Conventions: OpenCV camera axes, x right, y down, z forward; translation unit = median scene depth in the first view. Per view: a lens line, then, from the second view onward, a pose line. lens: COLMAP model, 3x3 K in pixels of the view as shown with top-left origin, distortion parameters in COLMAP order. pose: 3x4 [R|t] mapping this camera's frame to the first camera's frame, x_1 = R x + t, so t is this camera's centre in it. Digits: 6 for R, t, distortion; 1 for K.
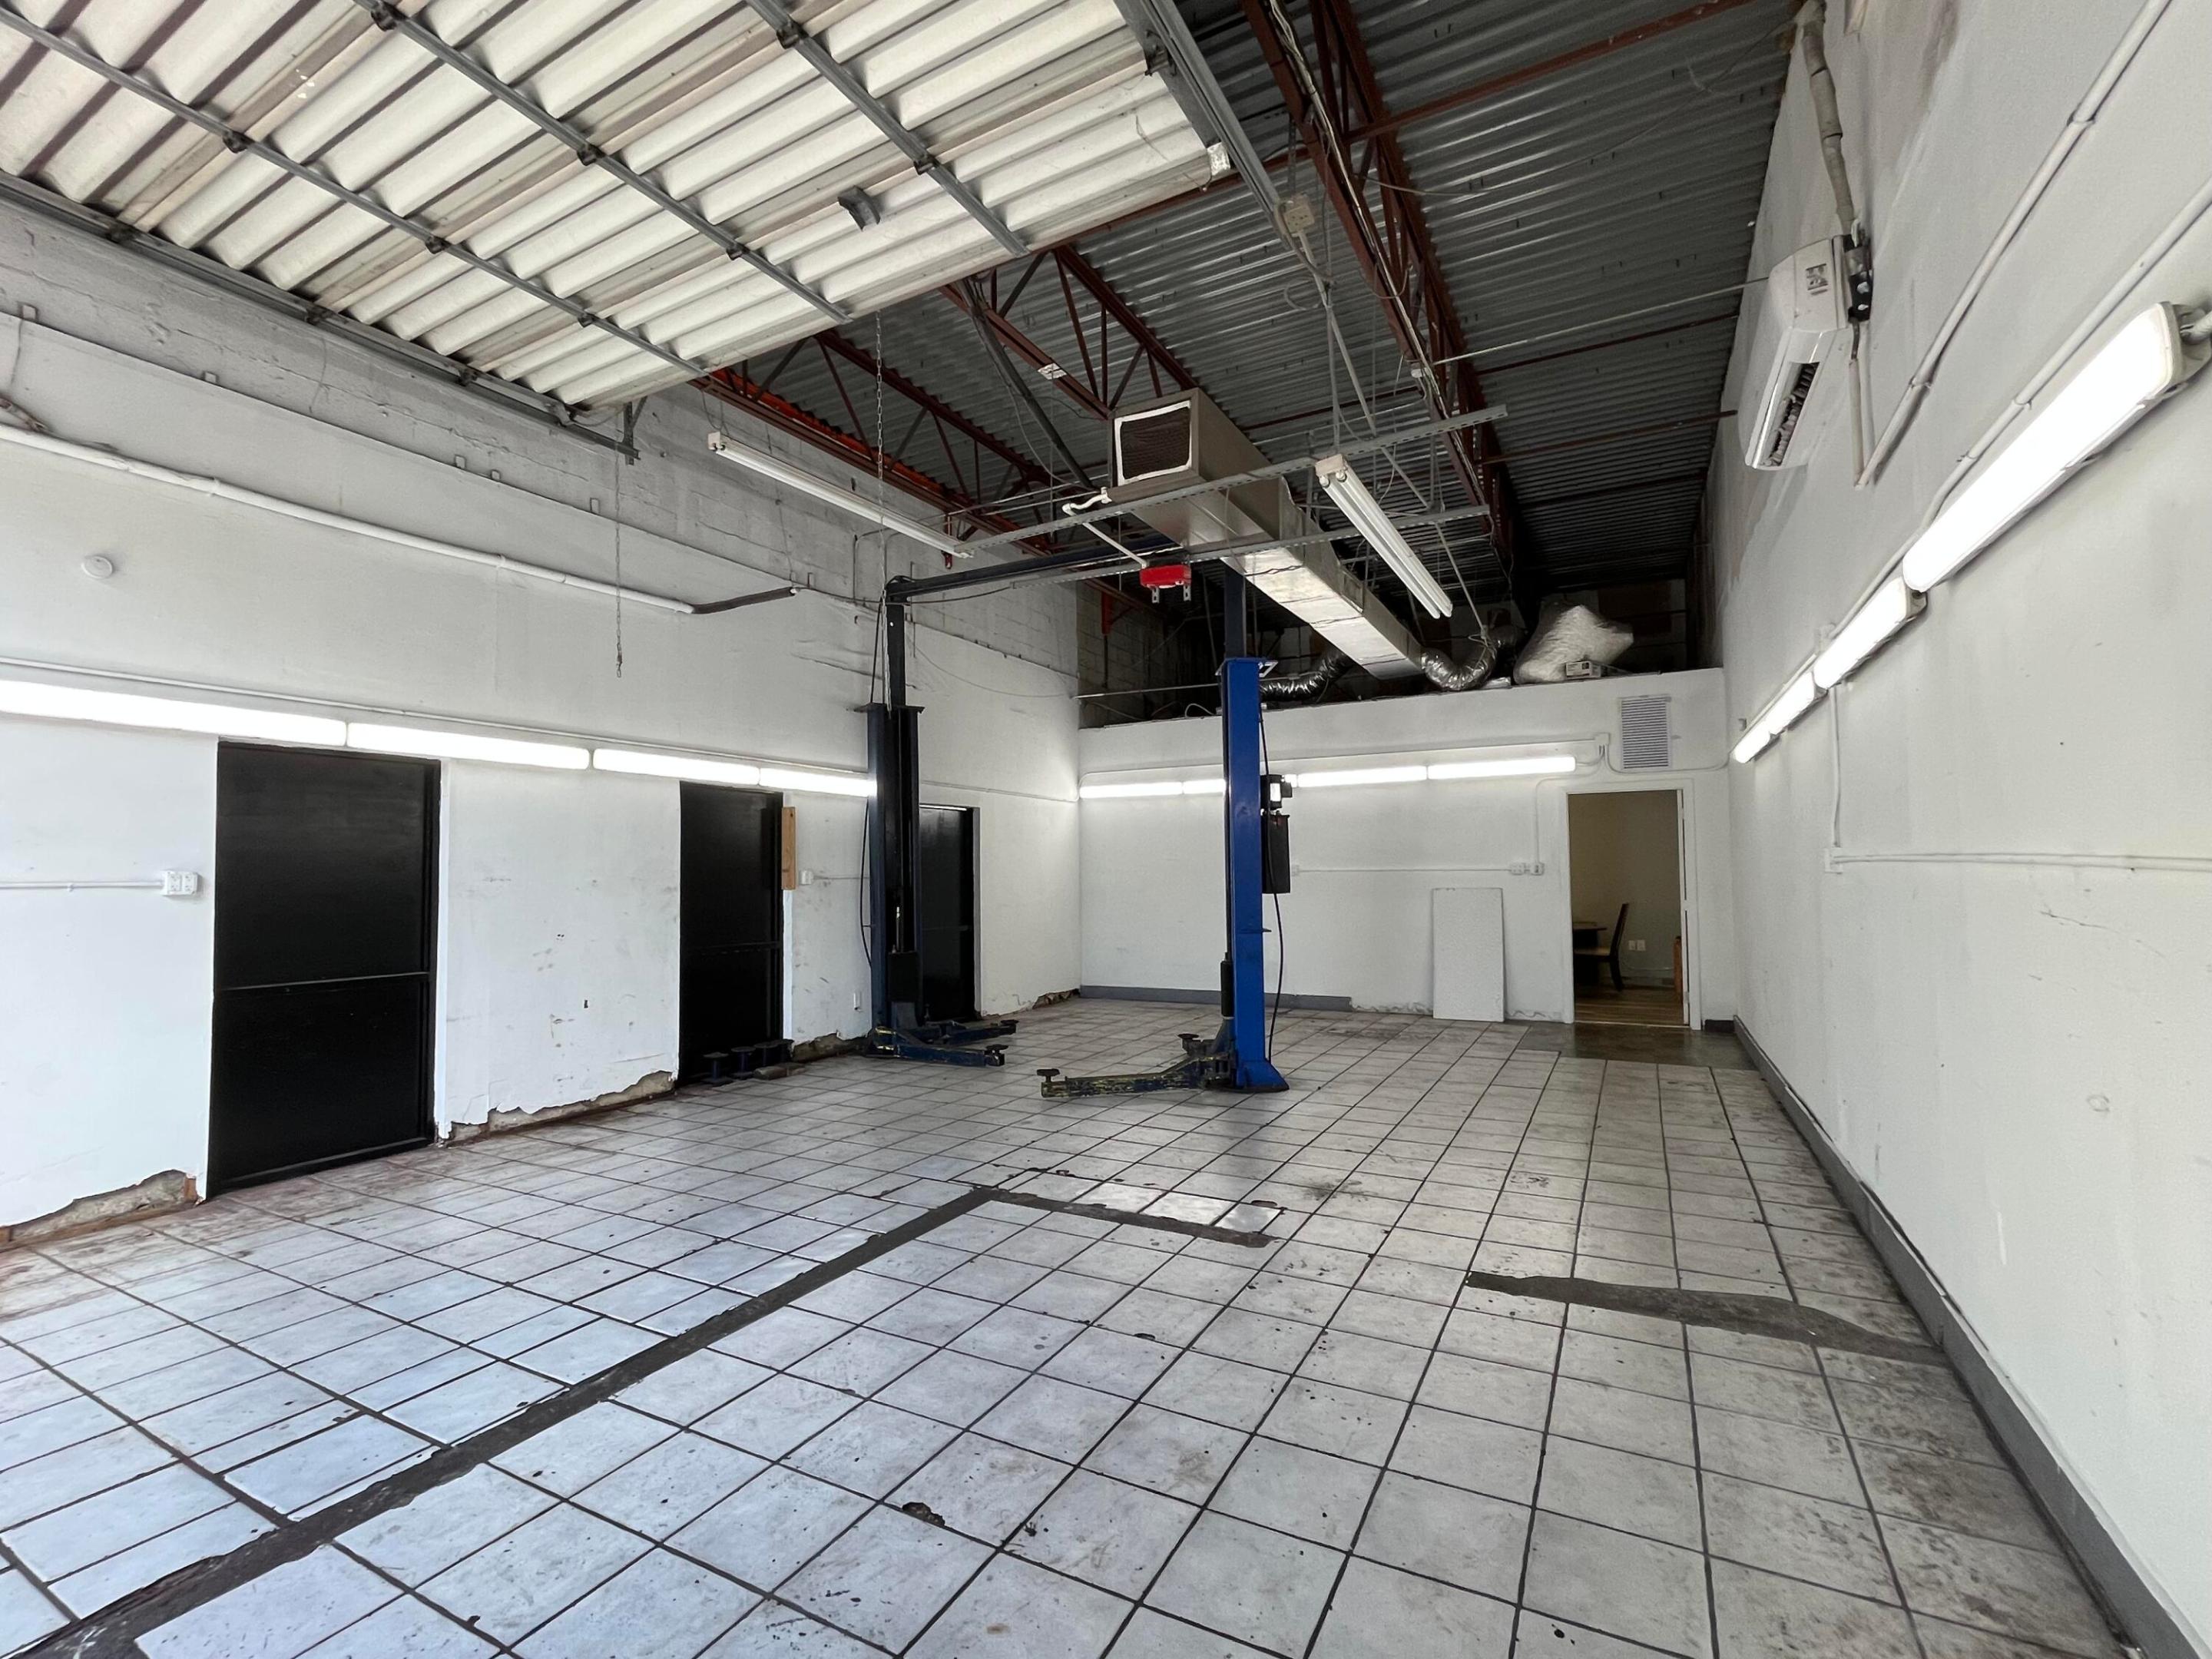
lens RADIAL K [[984.5, 0, 1099.8], [0, 984.5, 832.1], [0, 0, 1]] dist [-0.001666, -0.000528]
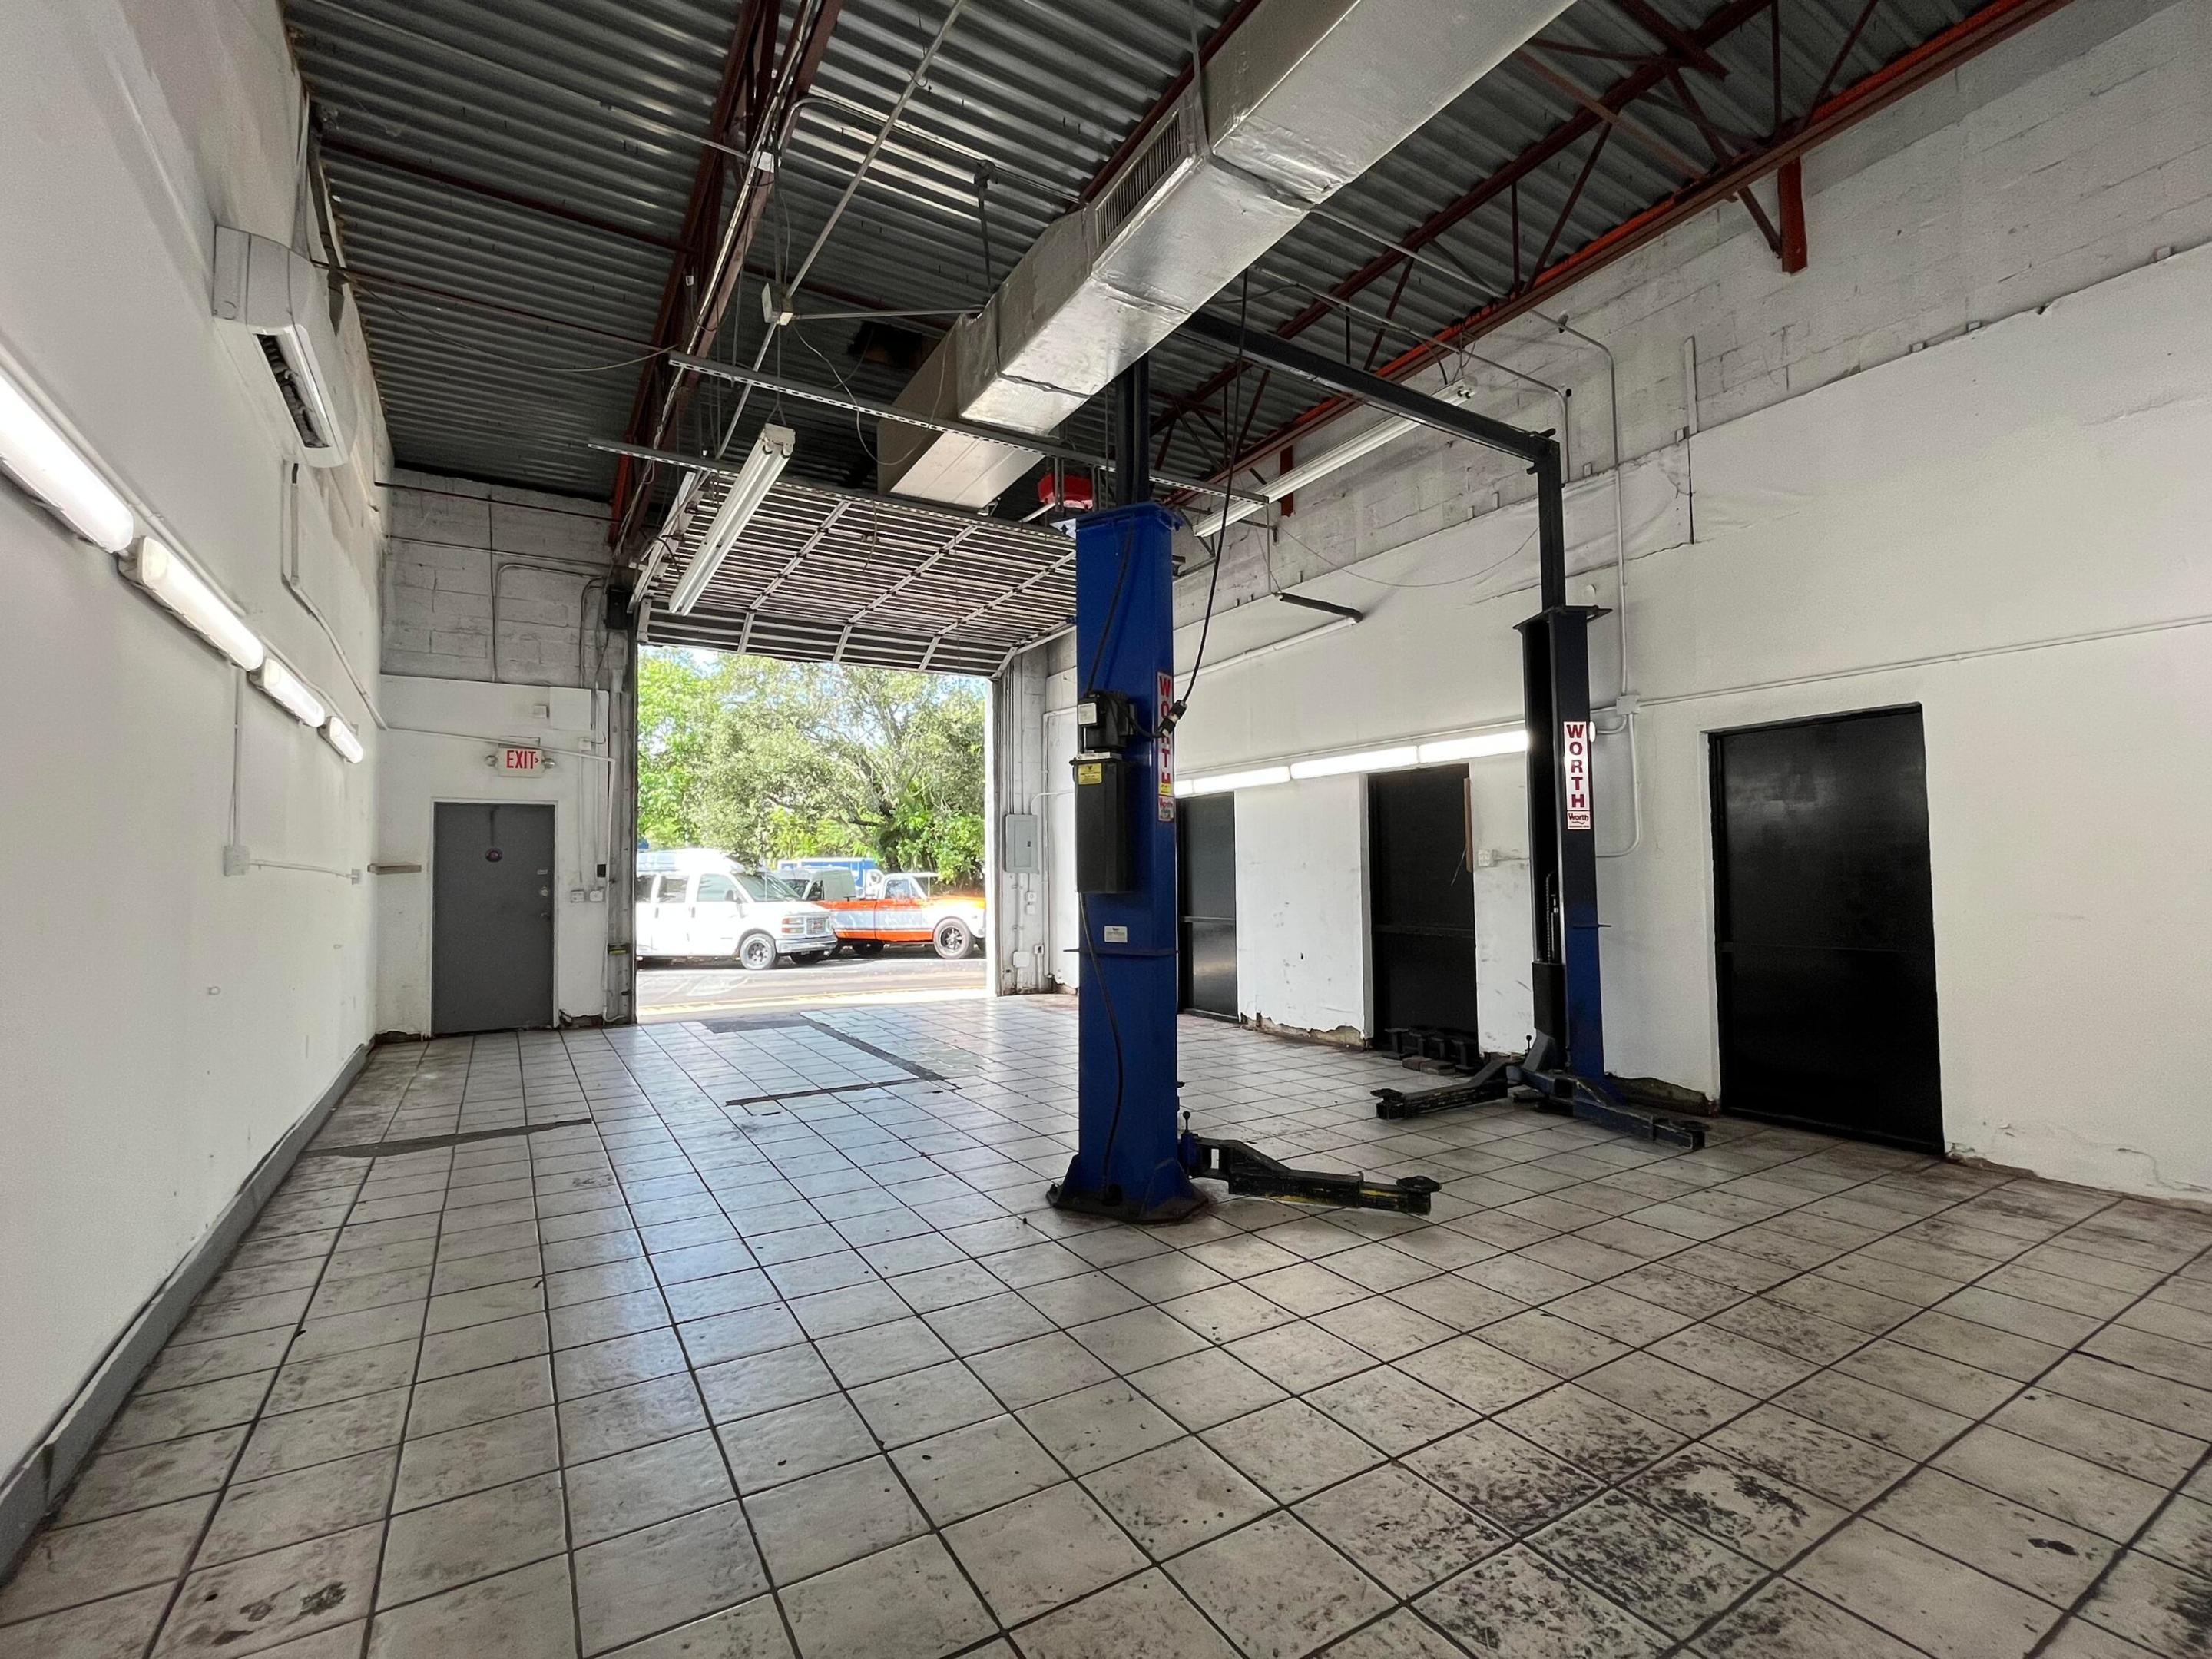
lens RADIAL K [[984.5, 0, 1099.8], [0, 984.5, 832.1], [0, 0, 1]] dist [-0.001666, -0.000528]
pose [[-0.505419, -0.018214, -0.862682, 0.764761], [0.055568, 0.997015, -0.053606, 0.063699], [0.861083, -0.075031, -0.502898, 1.445701]]
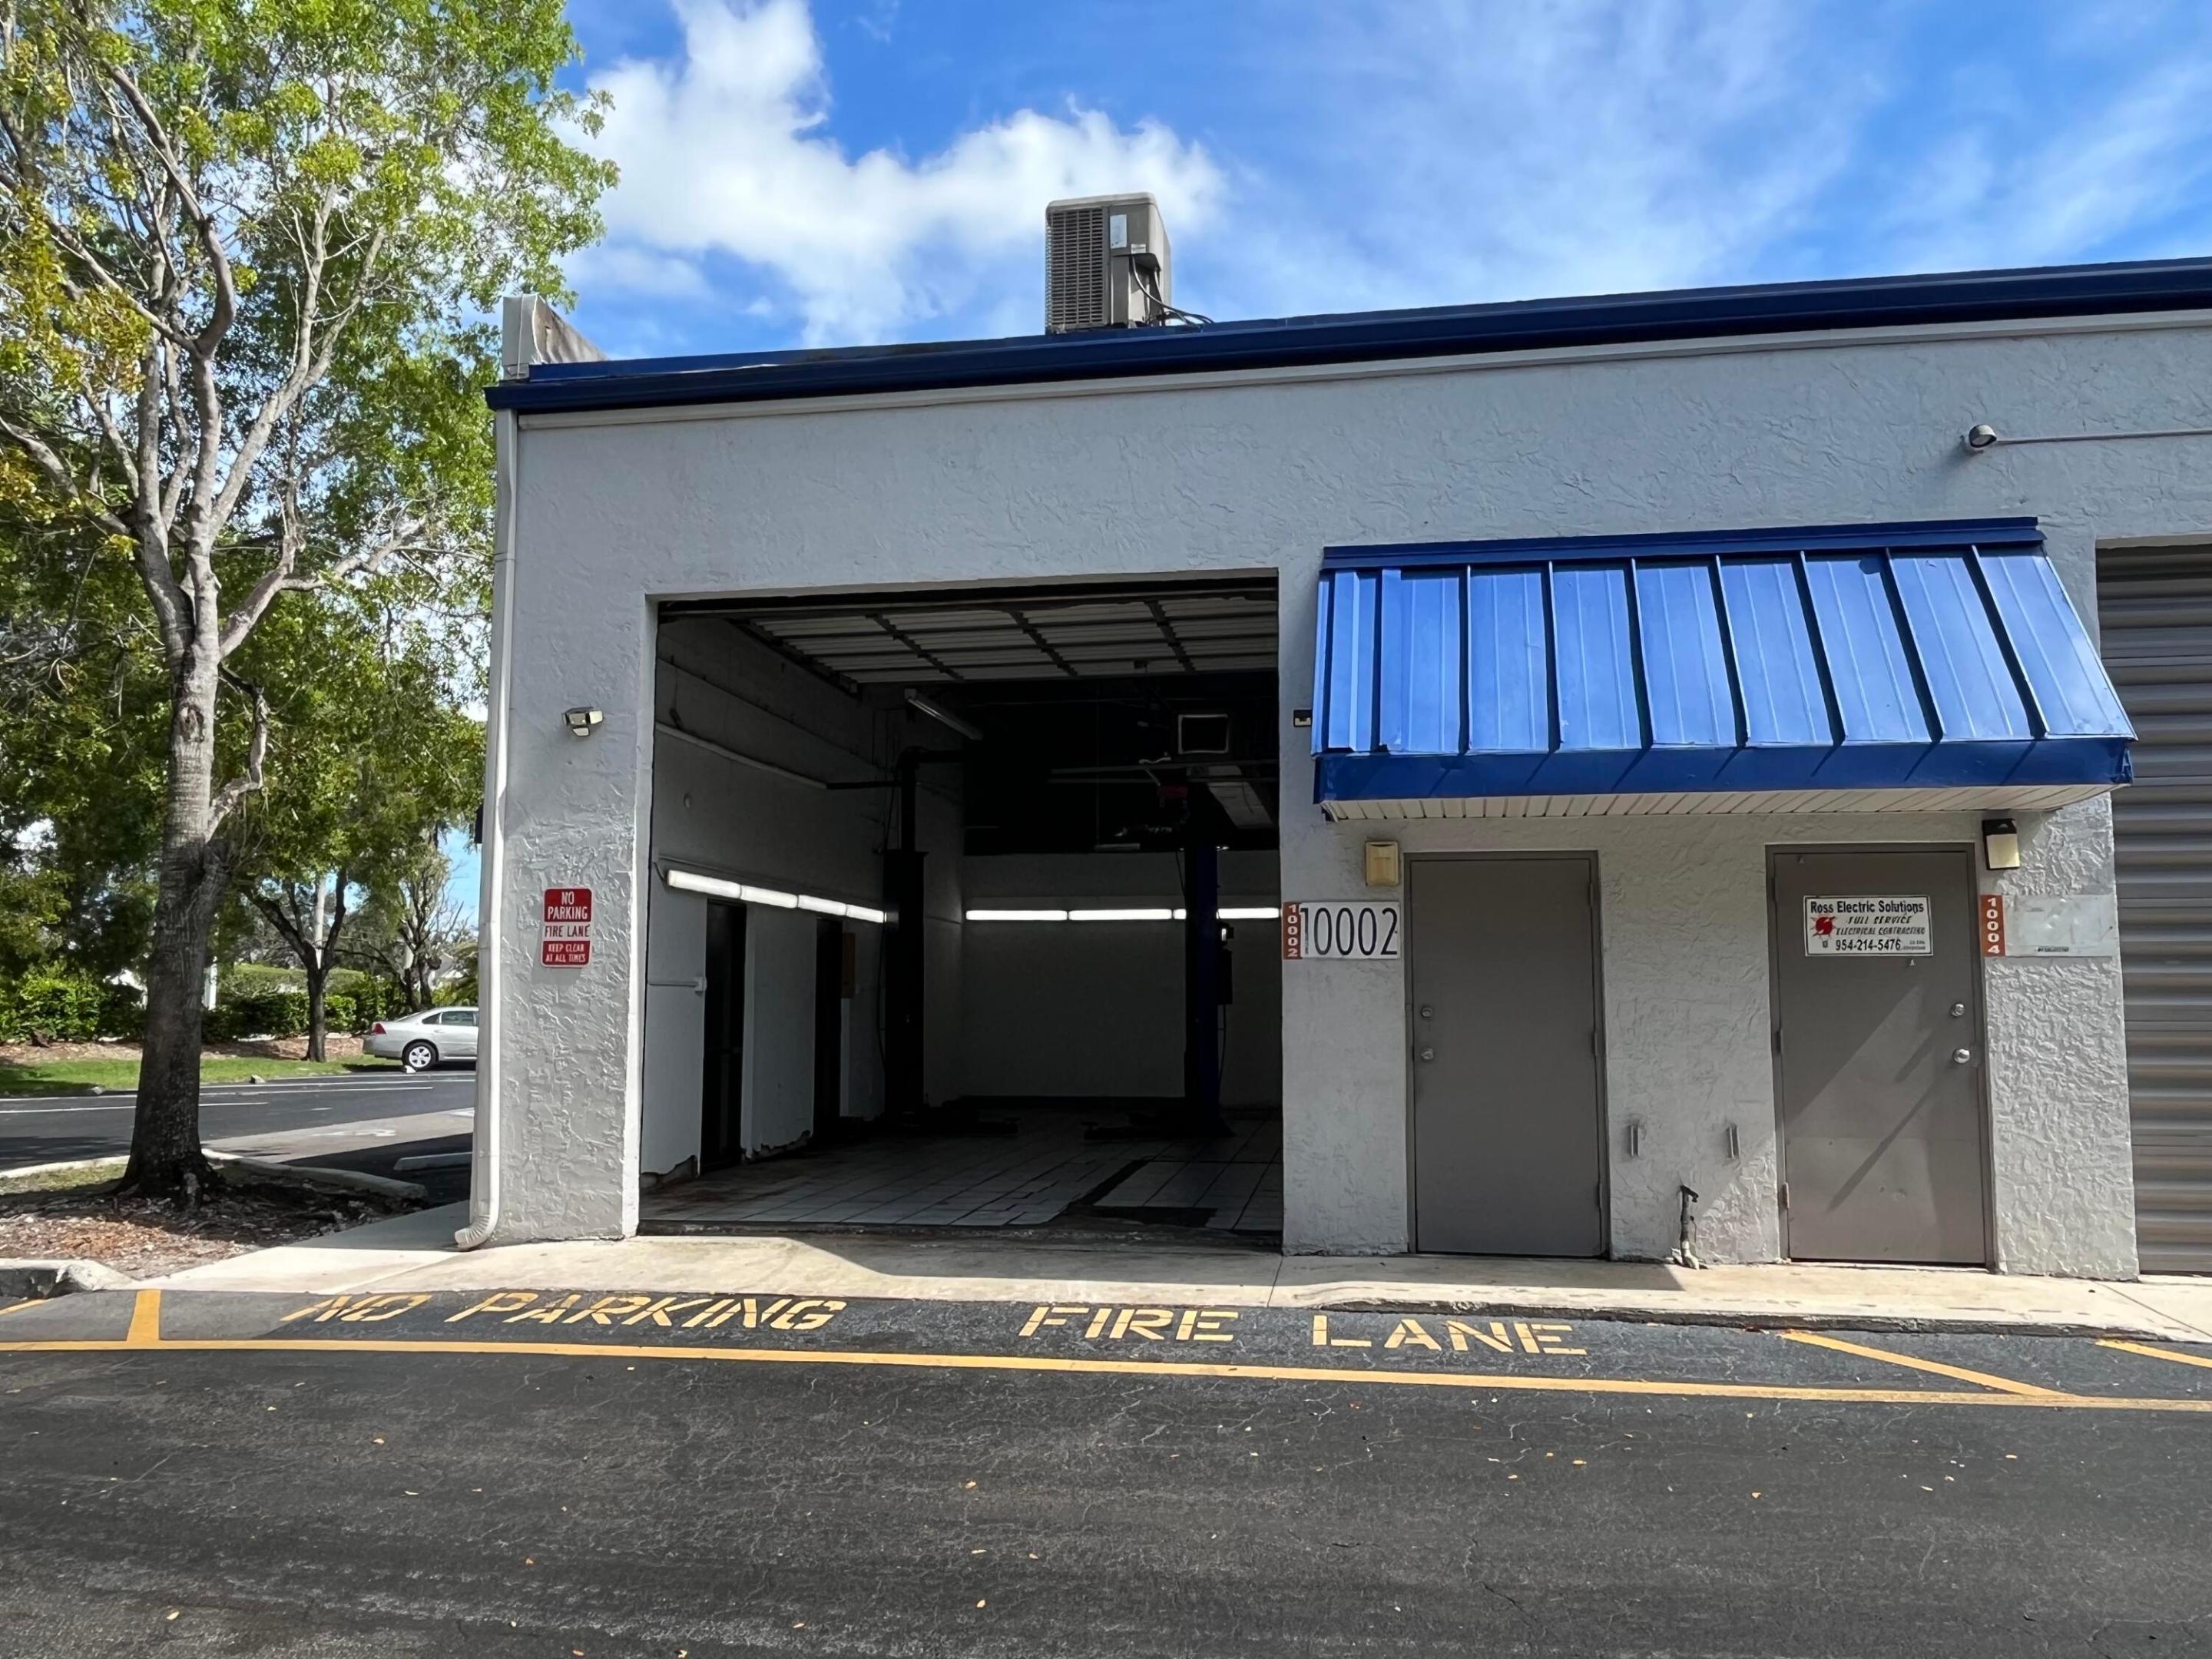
lens RADIAL K [[1574.5, 0, 1106.5], [0, 1574.5, 840.7], [0, 0, 1]] dist [0.001158, -0.007573]
pose [[0.941393, 0.047964, 0.333884, -0.870043], [-0.027905, 0.997520, -0.064619, -0.027605], [-0.336155, 0.051515, 0.940397, -1.294215]]
